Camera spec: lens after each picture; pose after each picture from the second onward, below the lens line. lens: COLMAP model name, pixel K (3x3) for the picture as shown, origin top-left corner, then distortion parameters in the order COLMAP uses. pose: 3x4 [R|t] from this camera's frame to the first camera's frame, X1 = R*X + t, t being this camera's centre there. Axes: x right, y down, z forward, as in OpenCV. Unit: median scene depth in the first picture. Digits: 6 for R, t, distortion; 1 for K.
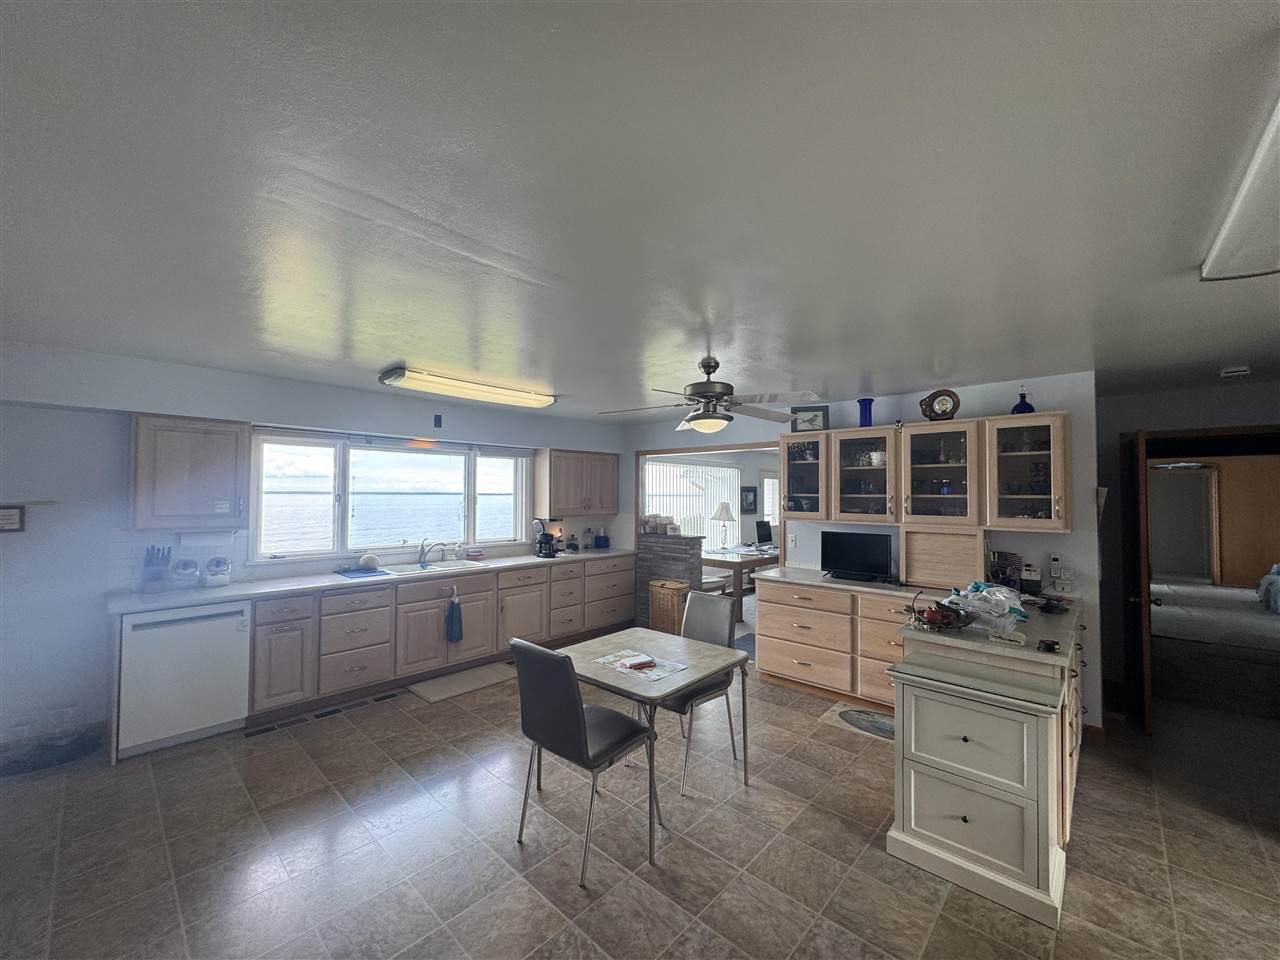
lens RADIAL K [[511.9, 0, 636.9], [0, 511.9, 482.7], [0, 0, 1]] dist [-0.003206, 0.000542]
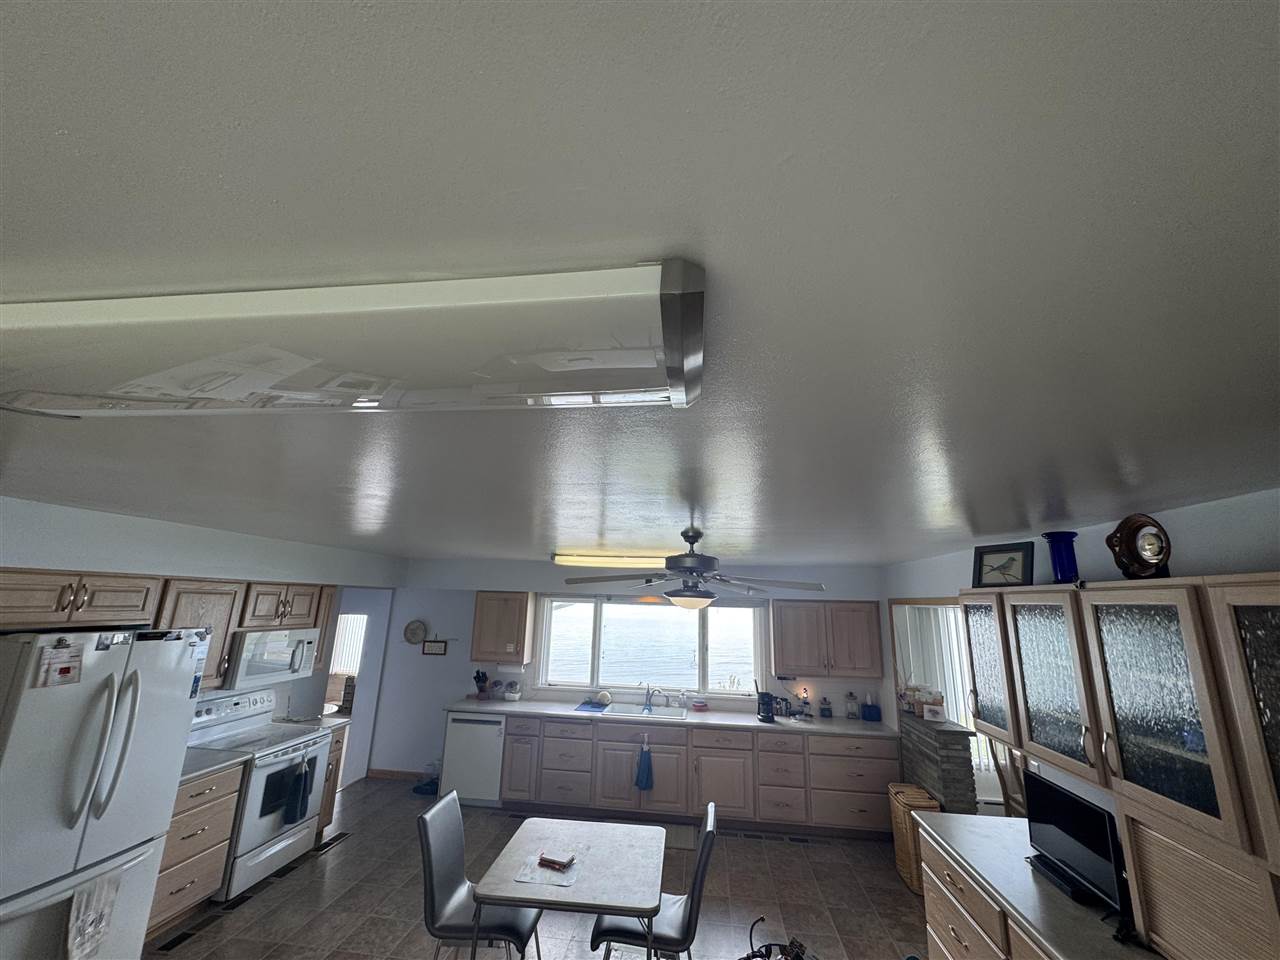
lens RADIAL K [[511.9, 0, 639.5], [0, 511.9, 479.8], [0, 0, 1]] dist [-0.003206, 0.000542]
pose [[0.592490, -0.175067, -0.786325, 0.603196], [-0.007514, 0.974857, -0.222703, -0.087065], [0.805542, 0.137858, 0.576278, 0.276153]]
